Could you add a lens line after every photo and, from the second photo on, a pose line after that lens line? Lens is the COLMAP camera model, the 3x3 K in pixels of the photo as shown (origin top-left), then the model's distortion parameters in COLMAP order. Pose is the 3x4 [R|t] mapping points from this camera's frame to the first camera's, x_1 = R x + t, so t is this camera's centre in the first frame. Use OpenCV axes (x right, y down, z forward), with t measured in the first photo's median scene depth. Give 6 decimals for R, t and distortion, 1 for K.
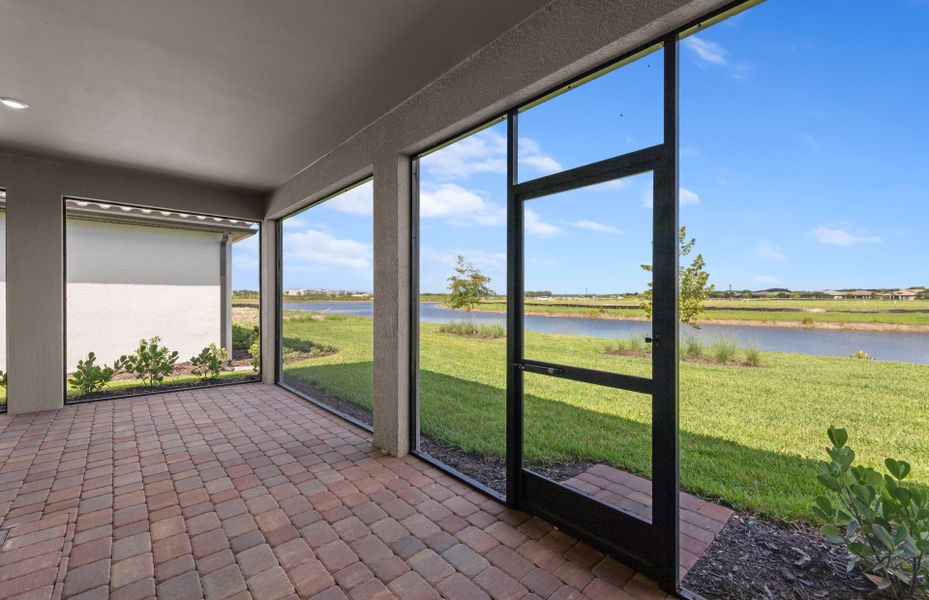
lens RADIAL K [[382.9, 0, 464.5], [0, 382.9, 300.0], [0, 0, 1]] dist [0.006231, -0.000358]
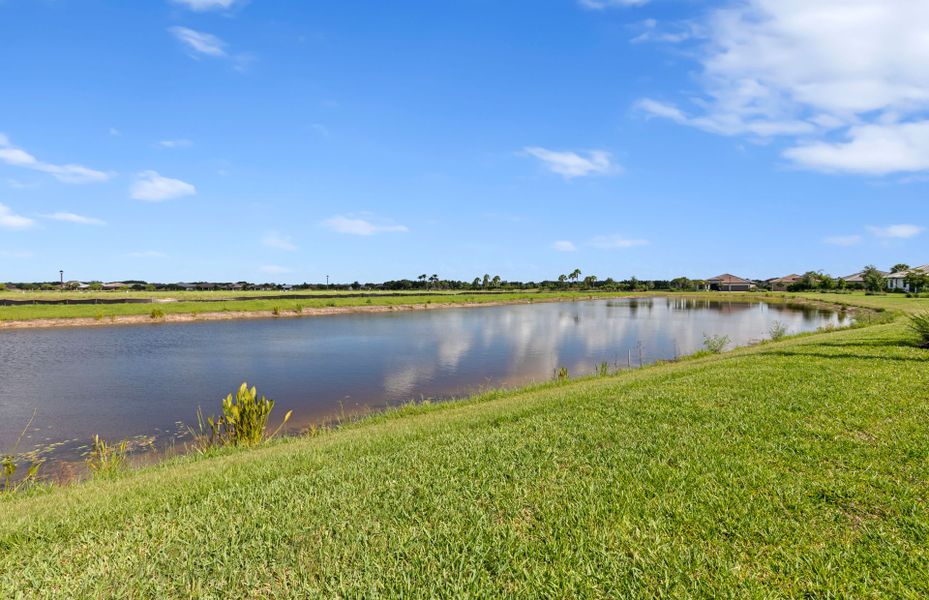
lens RADIAL K [[377.6, 0, 464.5], [0, 377.6, 300.0], [0, 0, 1]] dist [0.003974, -0.000170]
pose [[0.171464, -0.028842, 0.984768, 0.213090], [0.009944, 0.999571, 0.027544, 0.009819], [-0.985140, 0.005070, 0.171678, 0.219988]]
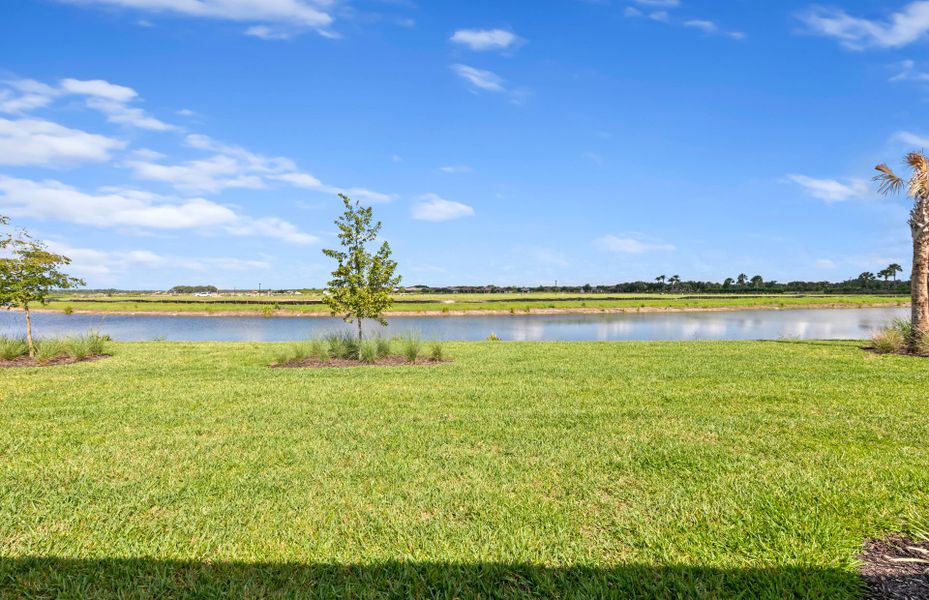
lens RADIAL K [[380.2, 0, 465.5], [0, 380.2, 298.2], [0, 0, 1]] dist [0.005653, -0.000128]
pose [[0.695949, -0.015087, 0.717933, 0.027058], [0.009924, 0.999886, 0.011392, 0.001450], [-0.718023, -0.000804, 0.696019, 0.065086]]
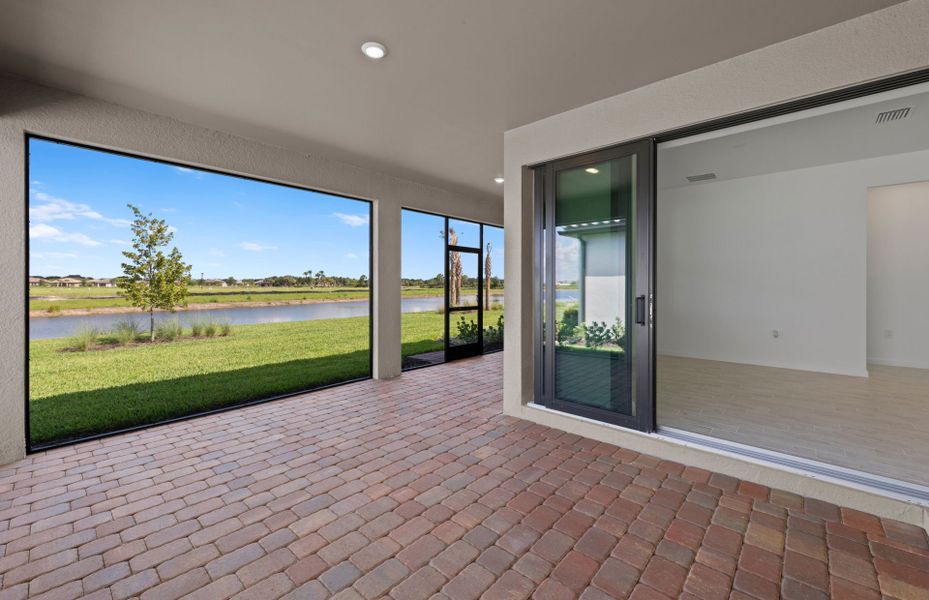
lens RADIAL K [[378.2, 0, 464.5], [0, 378.2, 282.5], [0, 0, 1]] dist [0.008684, -0.000085]
pose [[-0.102515, 0.006772, 0.994708, -0.152379], [0.005400, 0.999966, -0.006251, -0.000569], [-0.994717, 0.004731, -0.102548, 0.068037]]
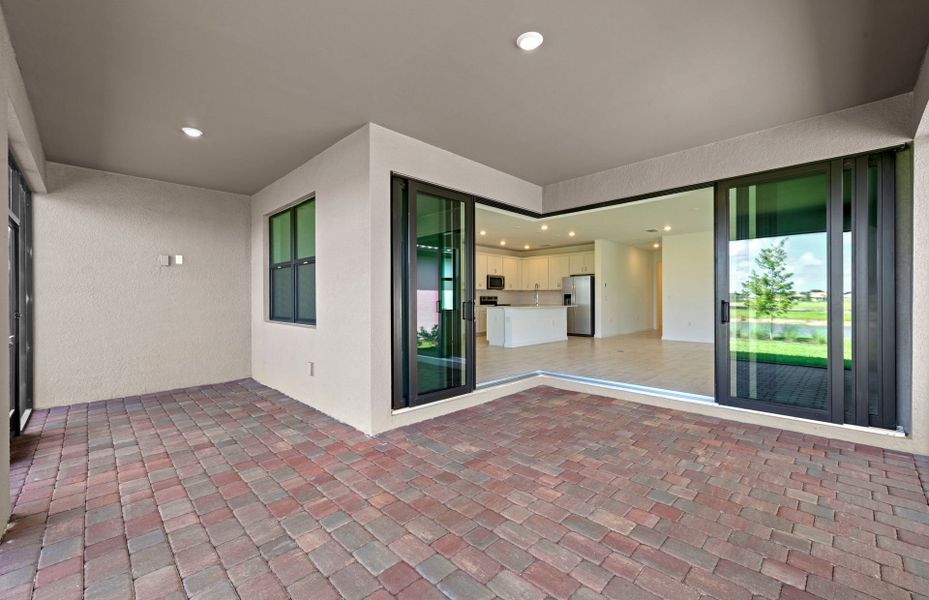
lens RADIAL K [[380.2, 0, 465.5], [0, 380.2, 298.2], [0, 0, 1]] dist [0.005653, -0.000128]
pose [[-0.999038, 0.003828, -0.043693, -0.076862], [0.003535, 0.999971, 0.006787, 0.000124], [0.043718, 0.006626, -0.999022, 0.134988]]
